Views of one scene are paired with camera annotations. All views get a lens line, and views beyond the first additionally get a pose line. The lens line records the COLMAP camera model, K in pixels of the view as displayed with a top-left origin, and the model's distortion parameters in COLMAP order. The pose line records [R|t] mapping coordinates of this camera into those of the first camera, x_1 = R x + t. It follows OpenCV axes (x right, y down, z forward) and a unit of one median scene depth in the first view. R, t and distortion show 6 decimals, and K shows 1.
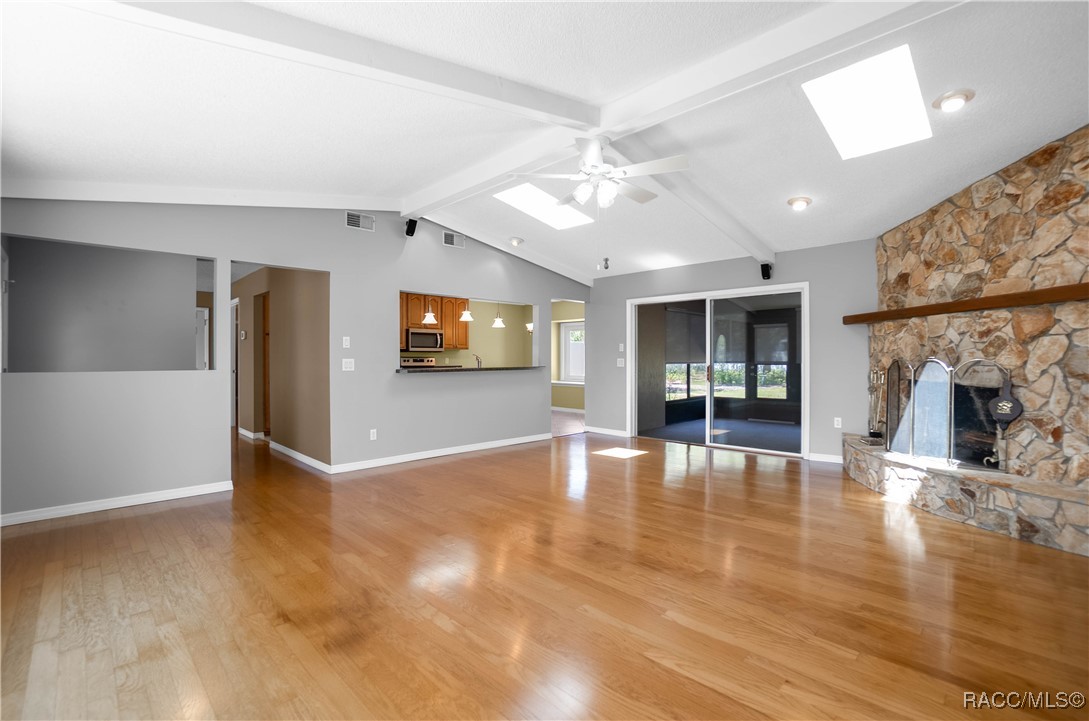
lens RADIAL K [[473.2, 0, 544.5], [0, 473.2, 360.5], [0, 0, 1]] dist [0.000061, 0.000007]
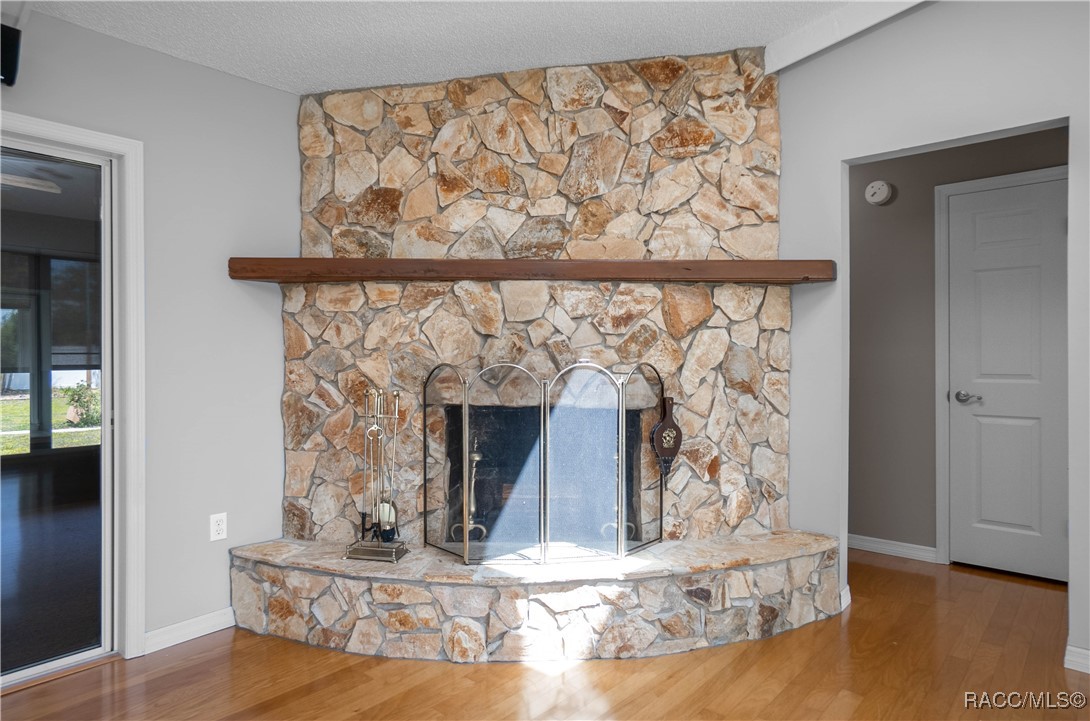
lens RADIAL K [[635.7, 0, 545.0], [0, 635.7, 360.5], [0, 0, 1]] dist [-0.019940, -0.000133]
pose [[-0.048618, -0.000208, 0.998817, 0.128285], [0.008081, 0.999967, 0.000602, -0.007141], [-0.998785, 0.008100, -0.048615, 1.164078]]
